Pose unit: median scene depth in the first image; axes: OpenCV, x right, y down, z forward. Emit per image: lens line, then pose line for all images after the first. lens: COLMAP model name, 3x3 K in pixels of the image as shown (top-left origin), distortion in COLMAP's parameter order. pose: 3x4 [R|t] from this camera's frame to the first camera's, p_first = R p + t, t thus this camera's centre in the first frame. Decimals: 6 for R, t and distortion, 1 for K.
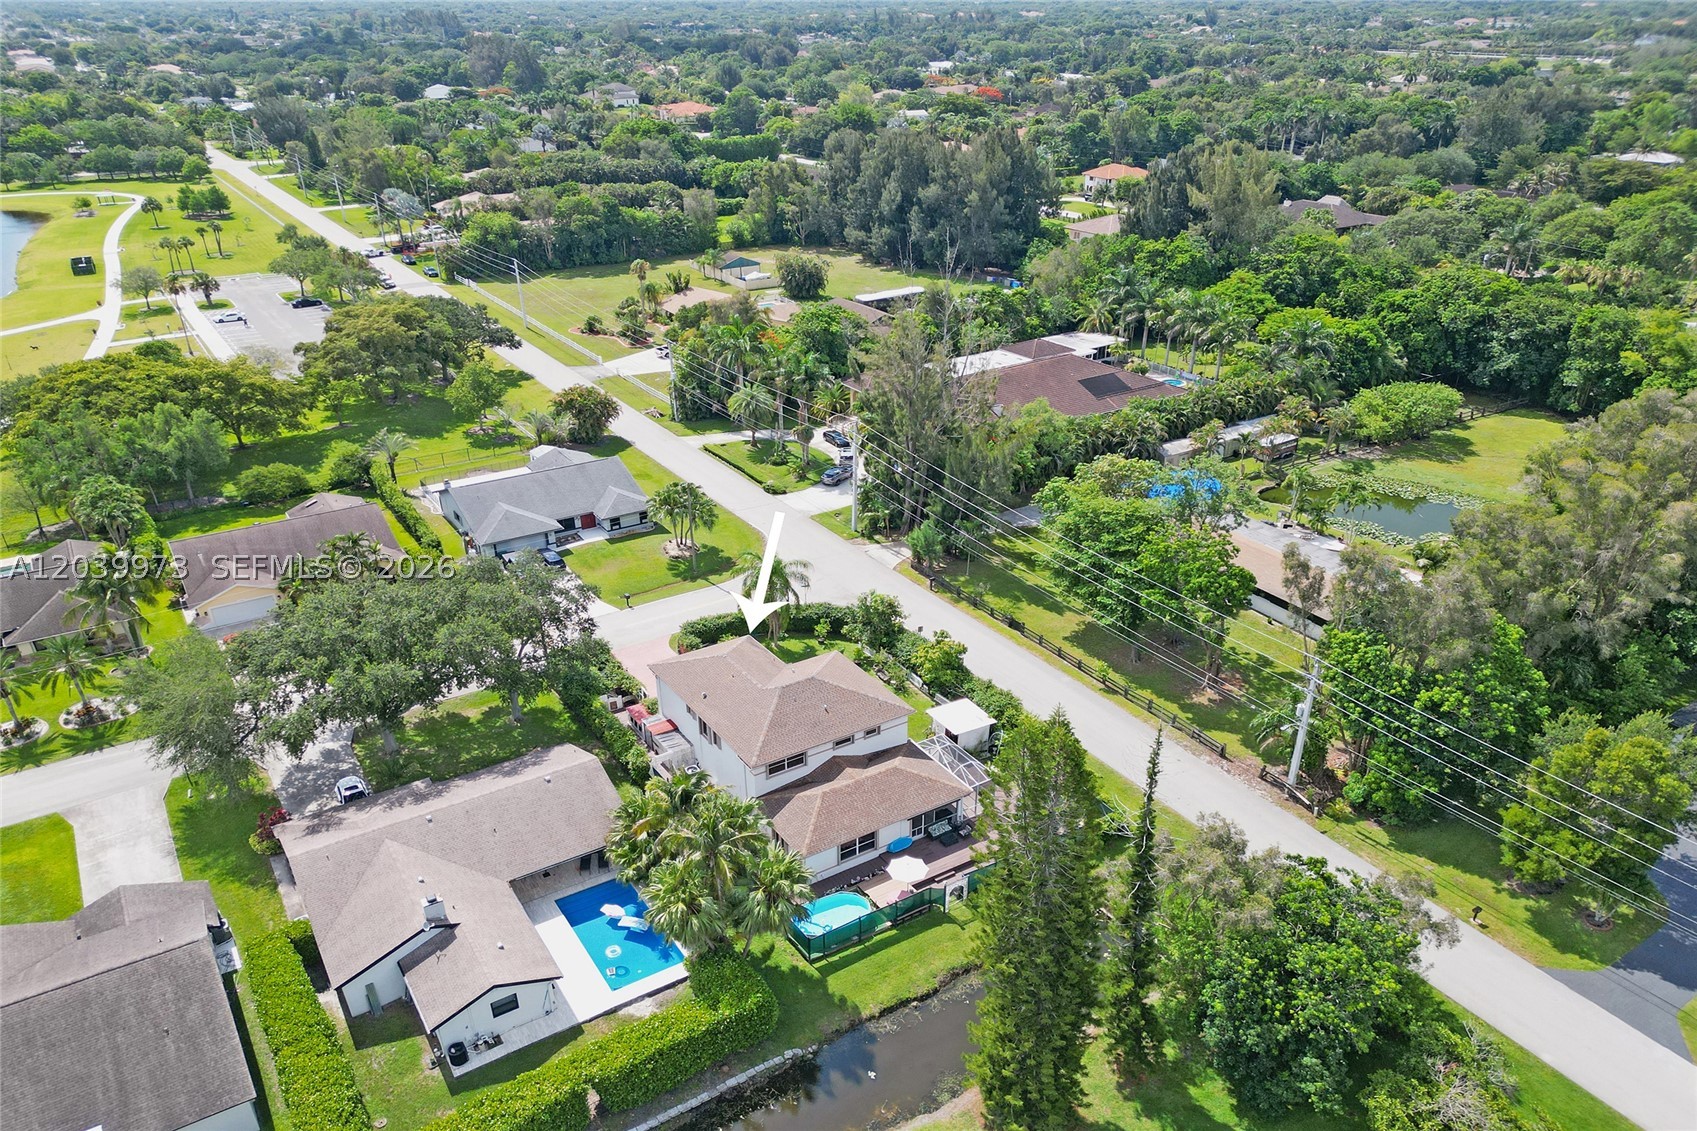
lens RADIAL K [[1166.6, 0, 744.5], [0, 1166.6, 574.2], [0, 0, 1]] dist [0.052088, -0.041682]
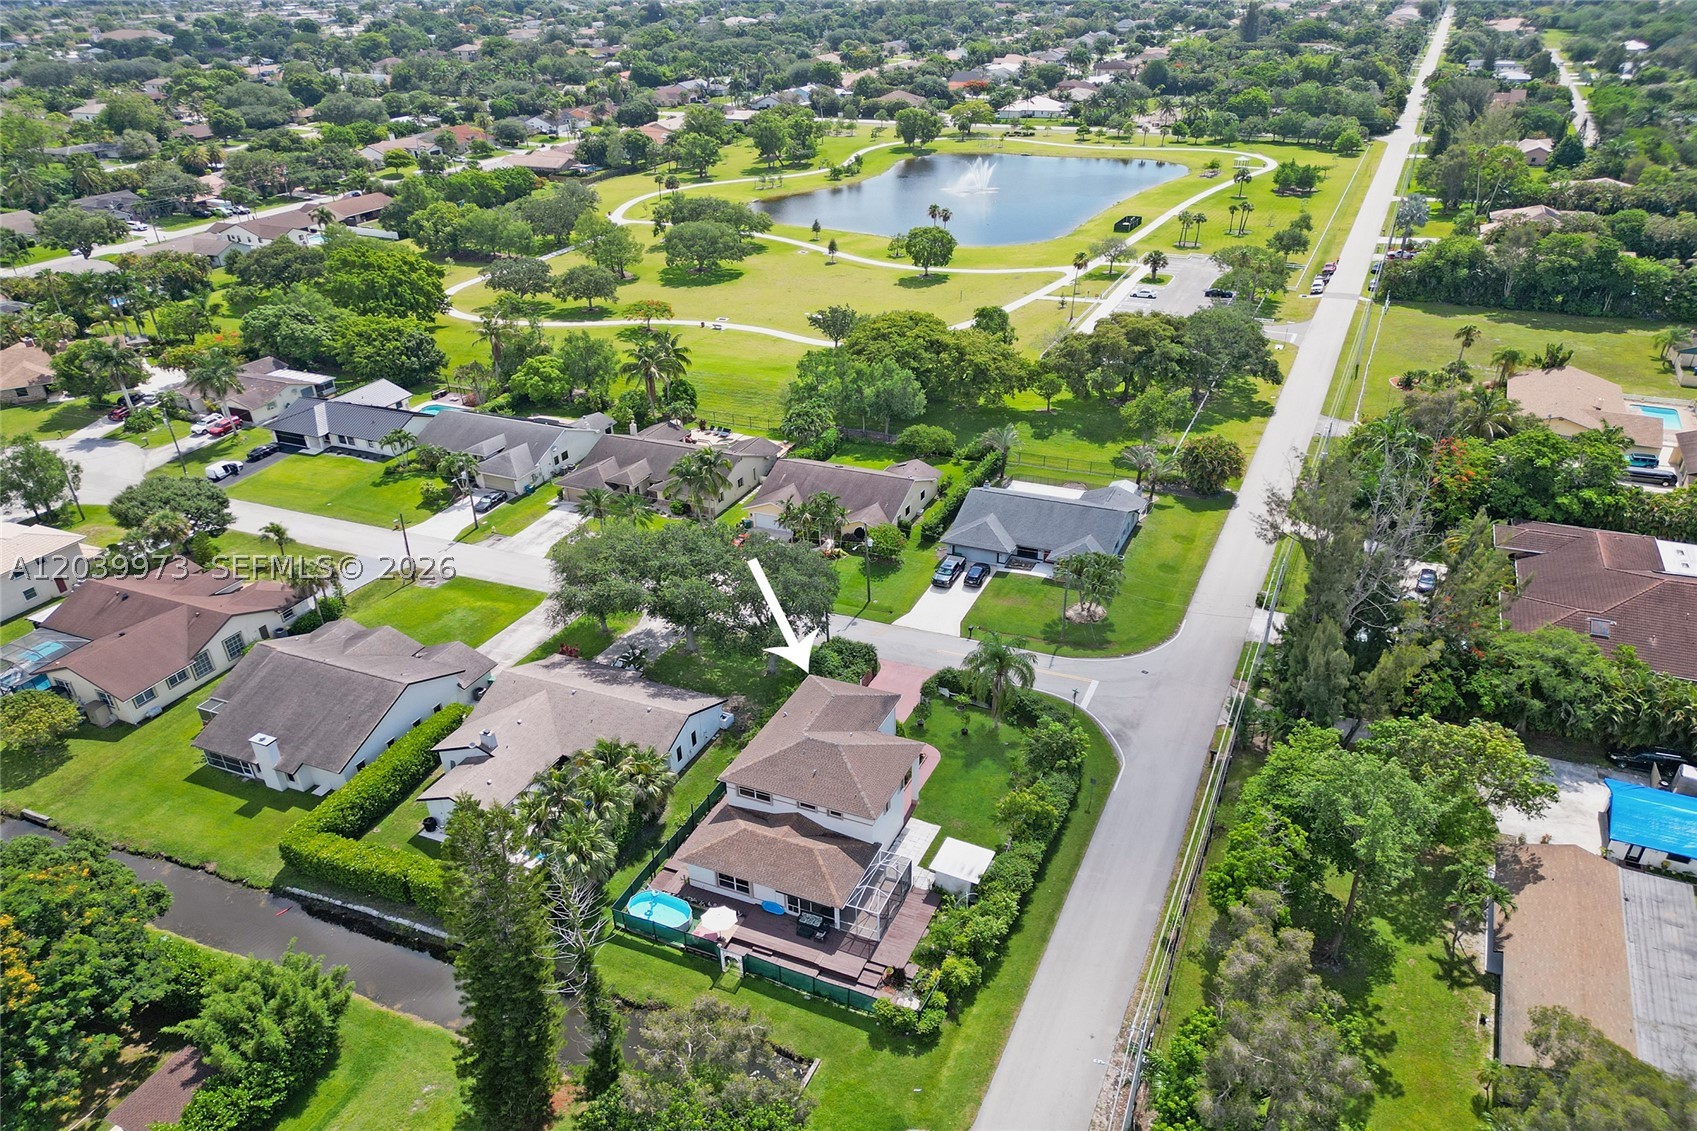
lens RADIAL K [[1166.6, 0, 968.7], [0, 1166.6, 544.0], [0, 0, 1]] dist [0.052088, -0.041682]
pose [[0.608738, 0.355605, -0.709214, 0.911574], [-0.333736, 0.925761, 0.177728, -0.349720], [0.719763, 0.128500, 0.682223, 0.323768]]
